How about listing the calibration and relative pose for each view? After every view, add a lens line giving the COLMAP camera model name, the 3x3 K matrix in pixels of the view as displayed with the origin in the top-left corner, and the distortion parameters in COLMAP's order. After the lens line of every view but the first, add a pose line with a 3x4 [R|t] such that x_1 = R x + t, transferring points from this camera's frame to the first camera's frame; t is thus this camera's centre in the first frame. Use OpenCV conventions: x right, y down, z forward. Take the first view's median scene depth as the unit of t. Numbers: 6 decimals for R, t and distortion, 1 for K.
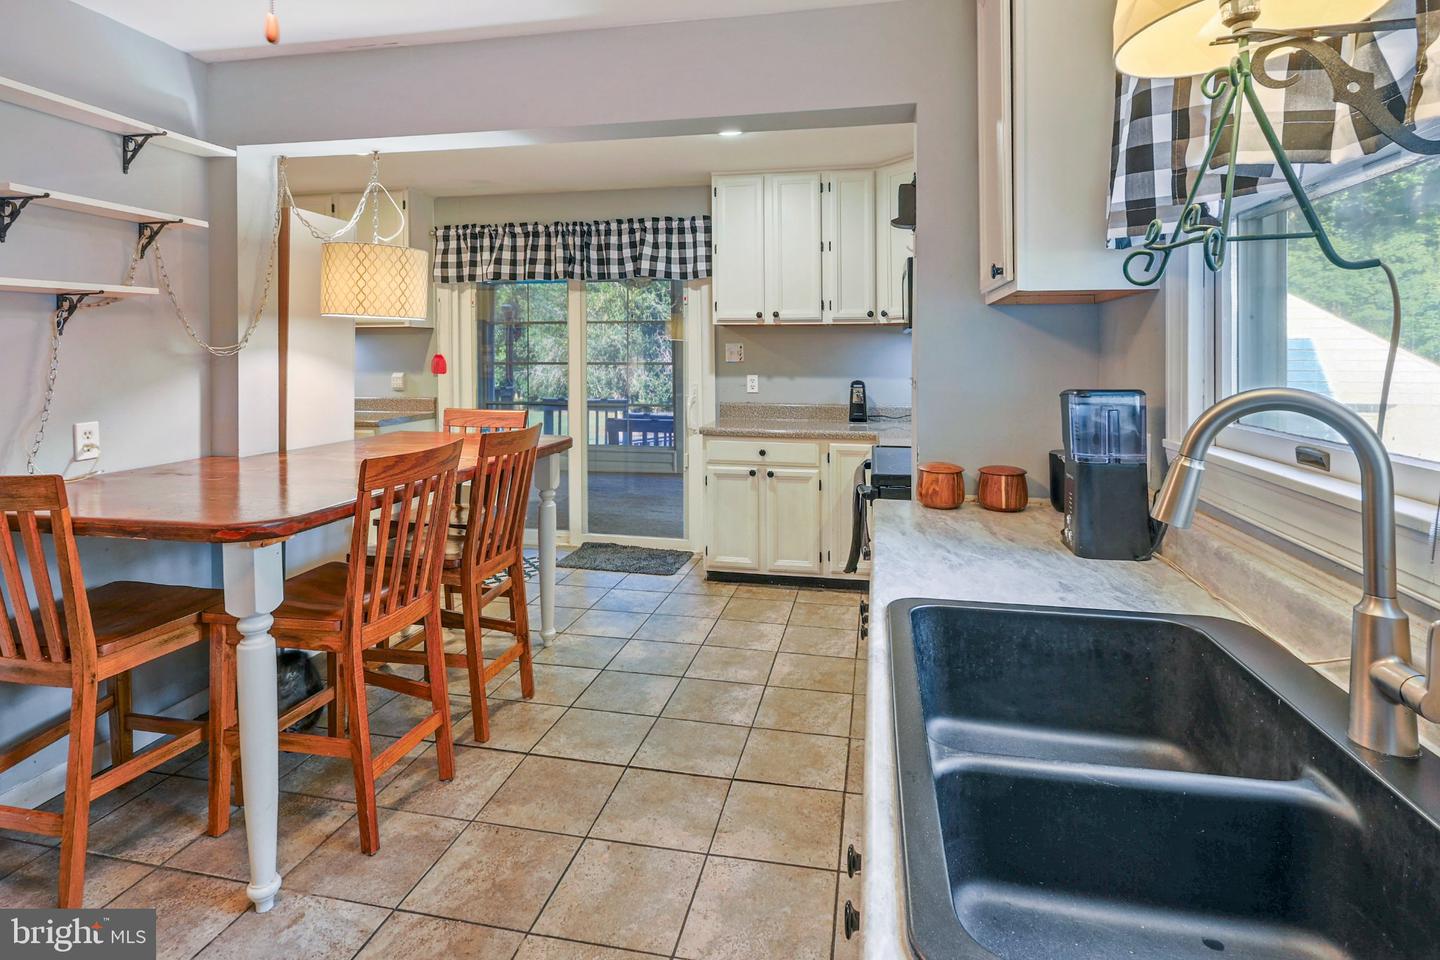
lens RADIAL K [[720.6, 0, 720.8], [0, 720.6, 479.7], [0, 0, 1]] dist [-0.005714, 0.000315]
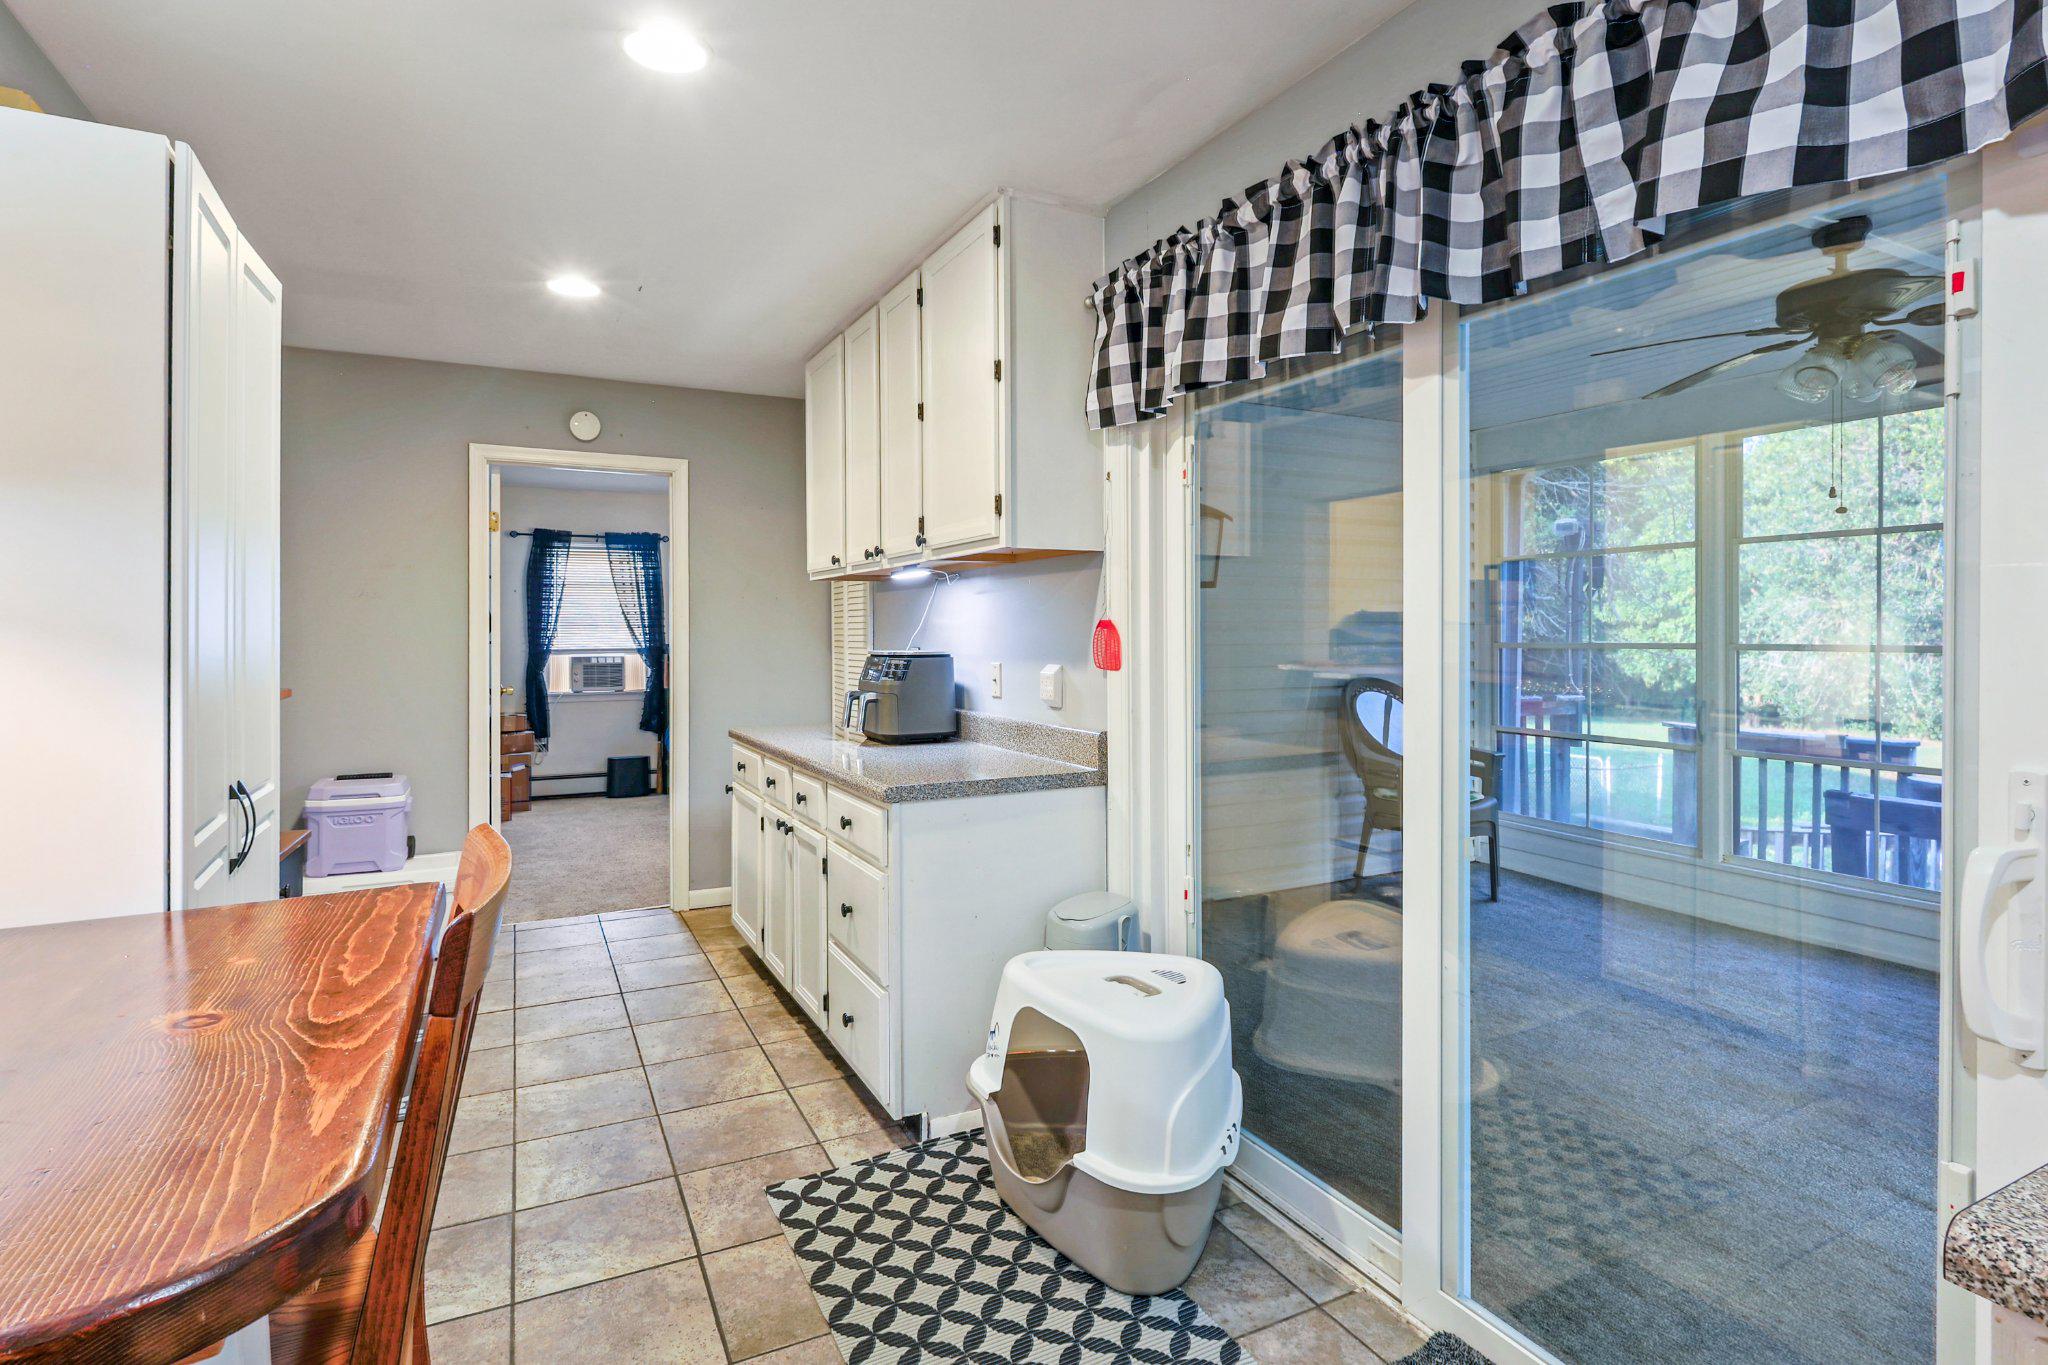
lens RADIAL K [[1024.8, 0, 1051.0], [0, 1024.8, 635.7], [0, 0, 1]] dist [-0.005714, 0.000315]
pose [[0.644030, 0.002644, -0.764996, -0.002487], [-0.128855, 0.986081, -0.105071, -0.114254], [0.754070, 0.166243, 0.635407, 0.690986]]
